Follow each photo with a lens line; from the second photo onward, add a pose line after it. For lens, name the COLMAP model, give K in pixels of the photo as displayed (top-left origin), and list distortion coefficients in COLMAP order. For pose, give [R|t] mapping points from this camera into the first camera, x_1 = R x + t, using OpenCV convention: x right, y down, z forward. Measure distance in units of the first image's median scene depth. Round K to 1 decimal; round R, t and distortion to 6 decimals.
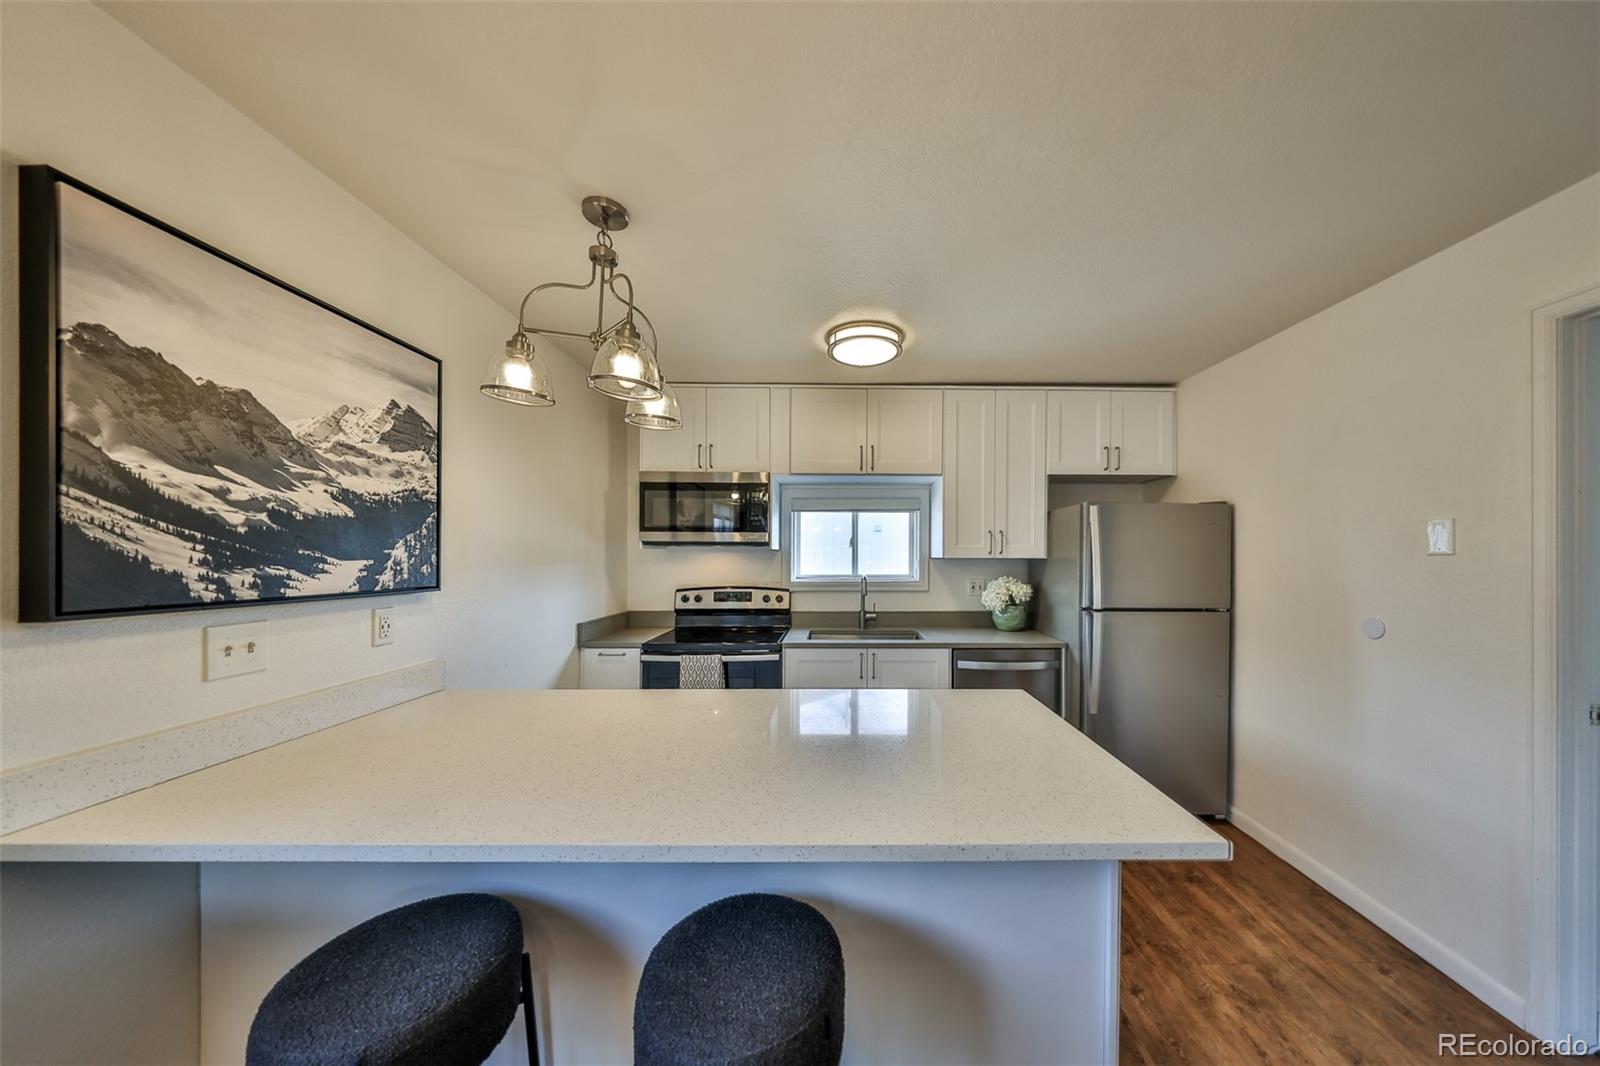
lens RADIAL K [[506.6, 0, 847.7], [0, 506.6, 556.4], [0, 0, 1]] dist [-0.002122, -0.000276]
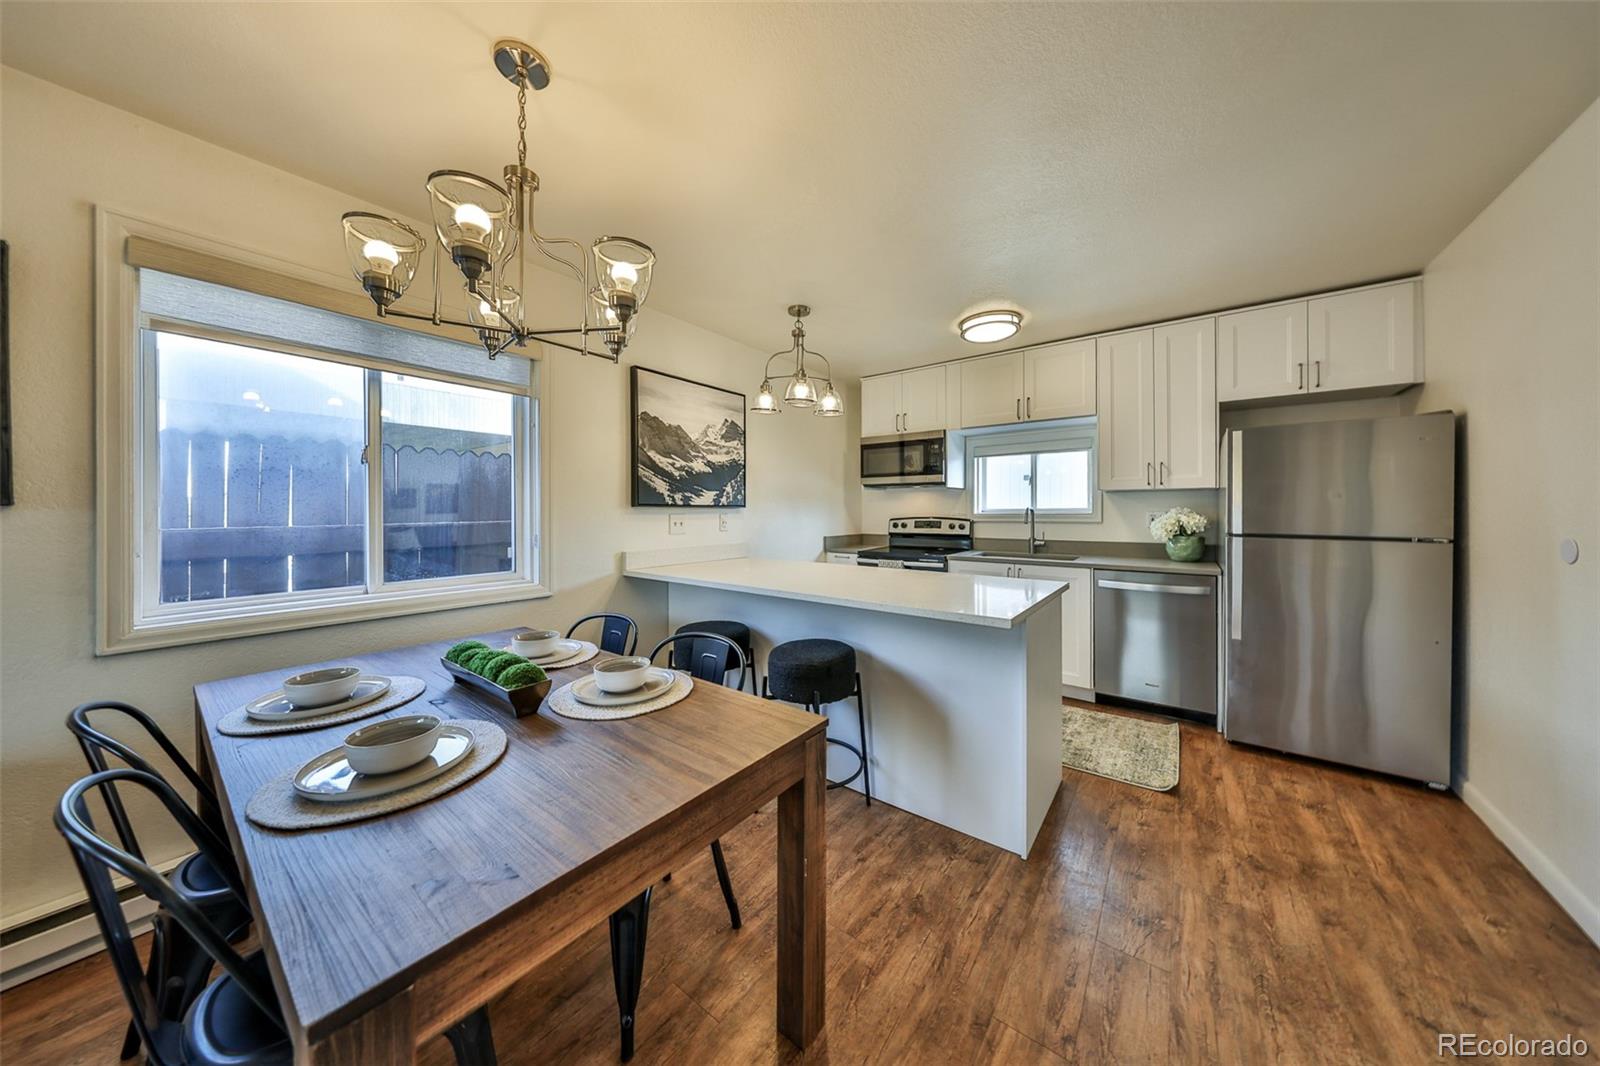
lens RADIAL K [[494.0, 0, 815.4], [0, 494.0, 511.3], [0, 0, 1]] dist [-0.007209, -0.000041]
pose [[0.796805, -0.003652, -0.604225, 0.702625], [0.005074, 0.999987, 0.000648, 0.092225], [0.604215, -0.003583, 0.796814, -0.472066]]
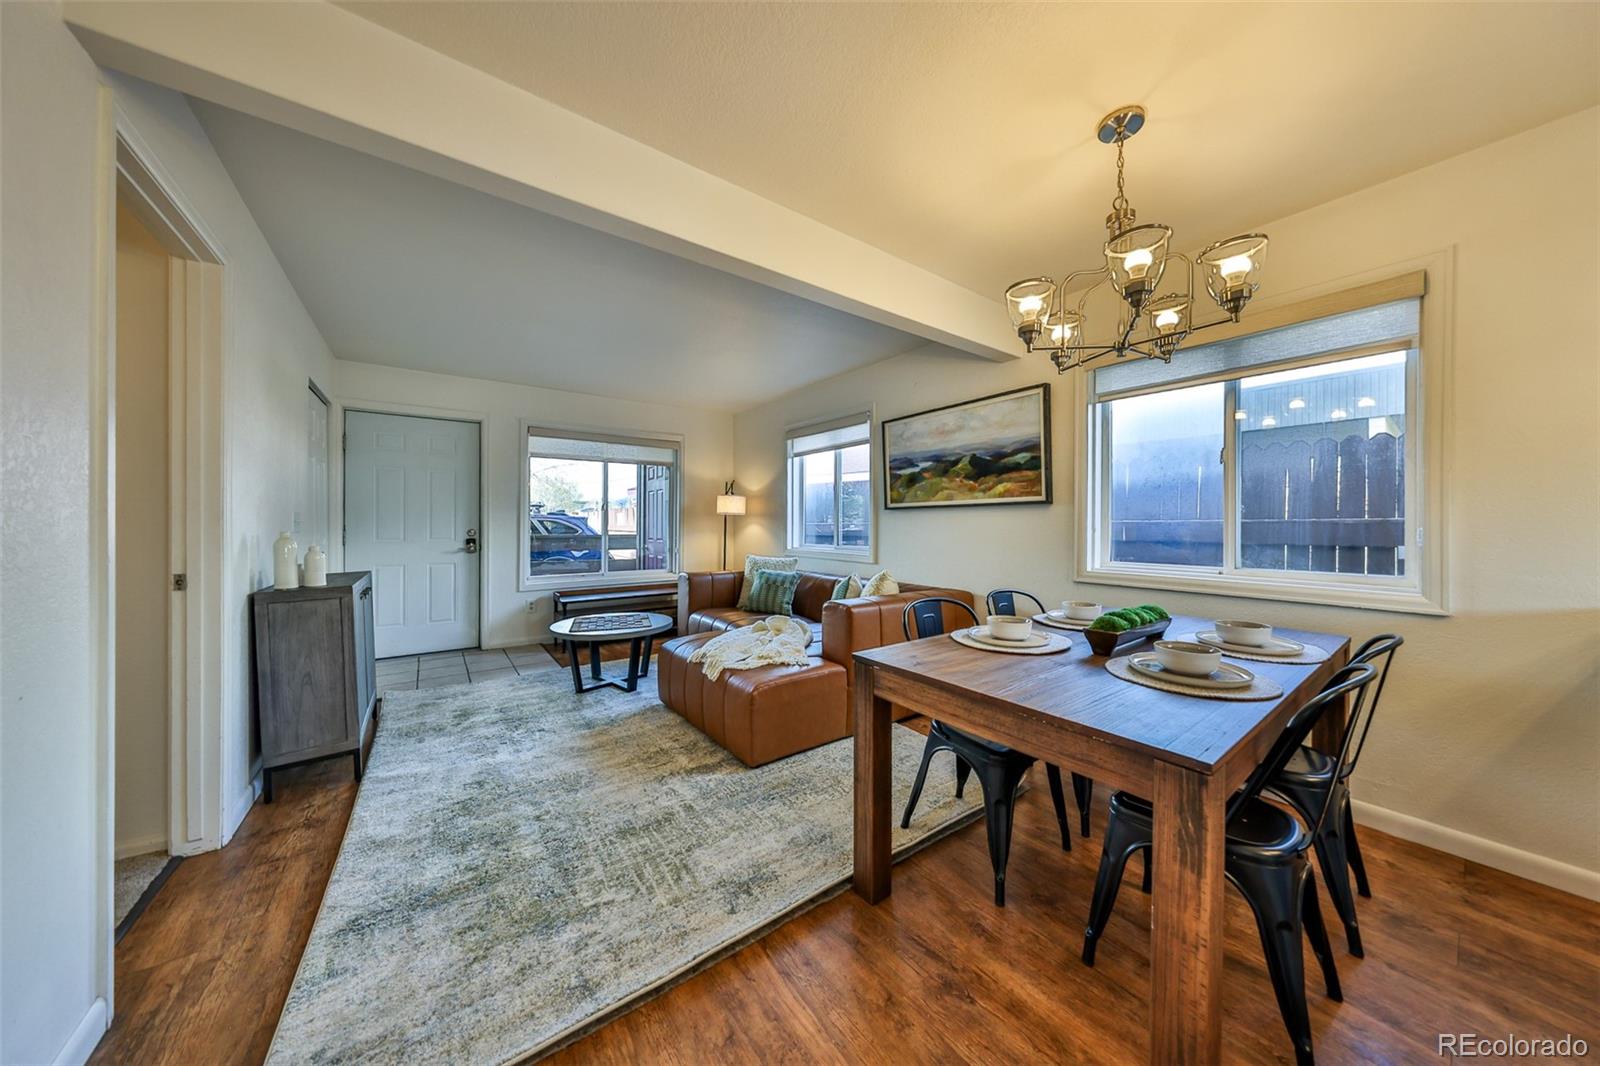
lens RADIAL K [[512.1, 0, 802.5], [0, 512.1, 524.6], [0, 0, 1]] dist [-0.000277, -0.000076]
pose [[-0.815390, -0.004309, -0.578896, 0.944333], [-0.002933, 0.999990, -0.003311, 0.158617], [0.578905, -0.001002, -0.815394, 0.366608]]
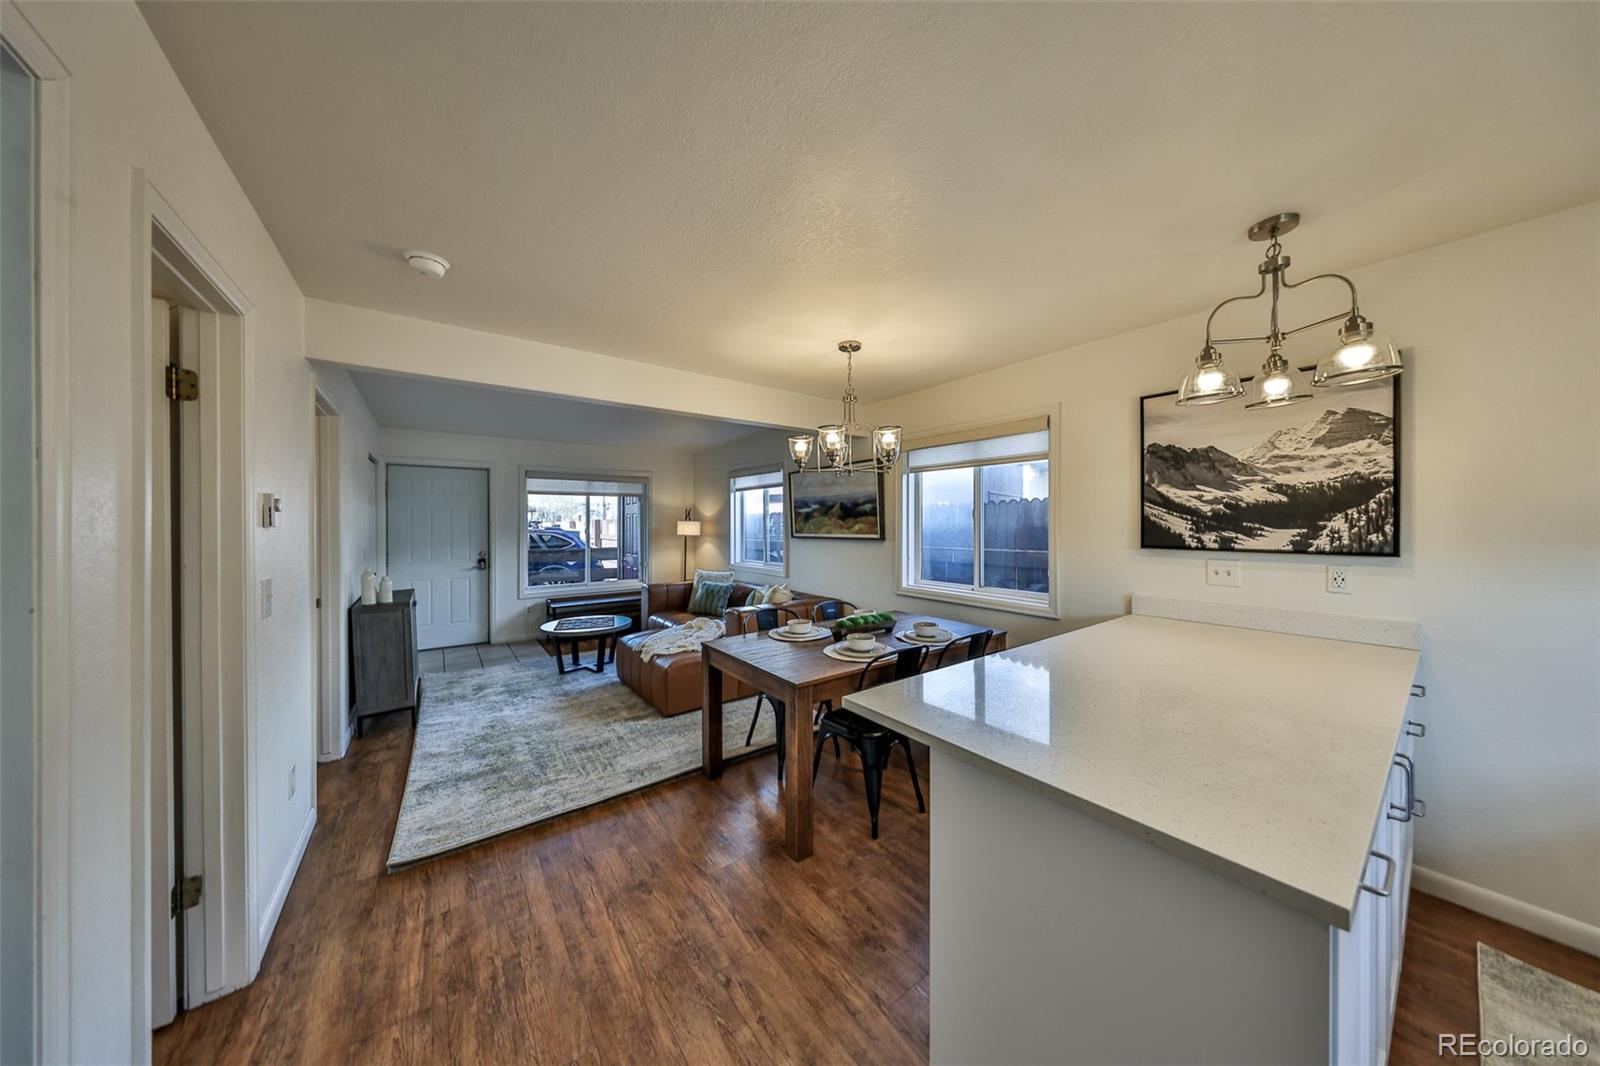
lens RADIAL K [[497.5, 0, 801.0], [0, 497.5, 524.4], [0, 0, 1]] dist [-0.000343, -0.000034]
pose [[-0.813417, 0.000834, -0.581680, 1.015142], [0.002260, 0.999996, -0.001726, -0.007293], [0.581676, -0.002719, -0.813416, 1.262698]]
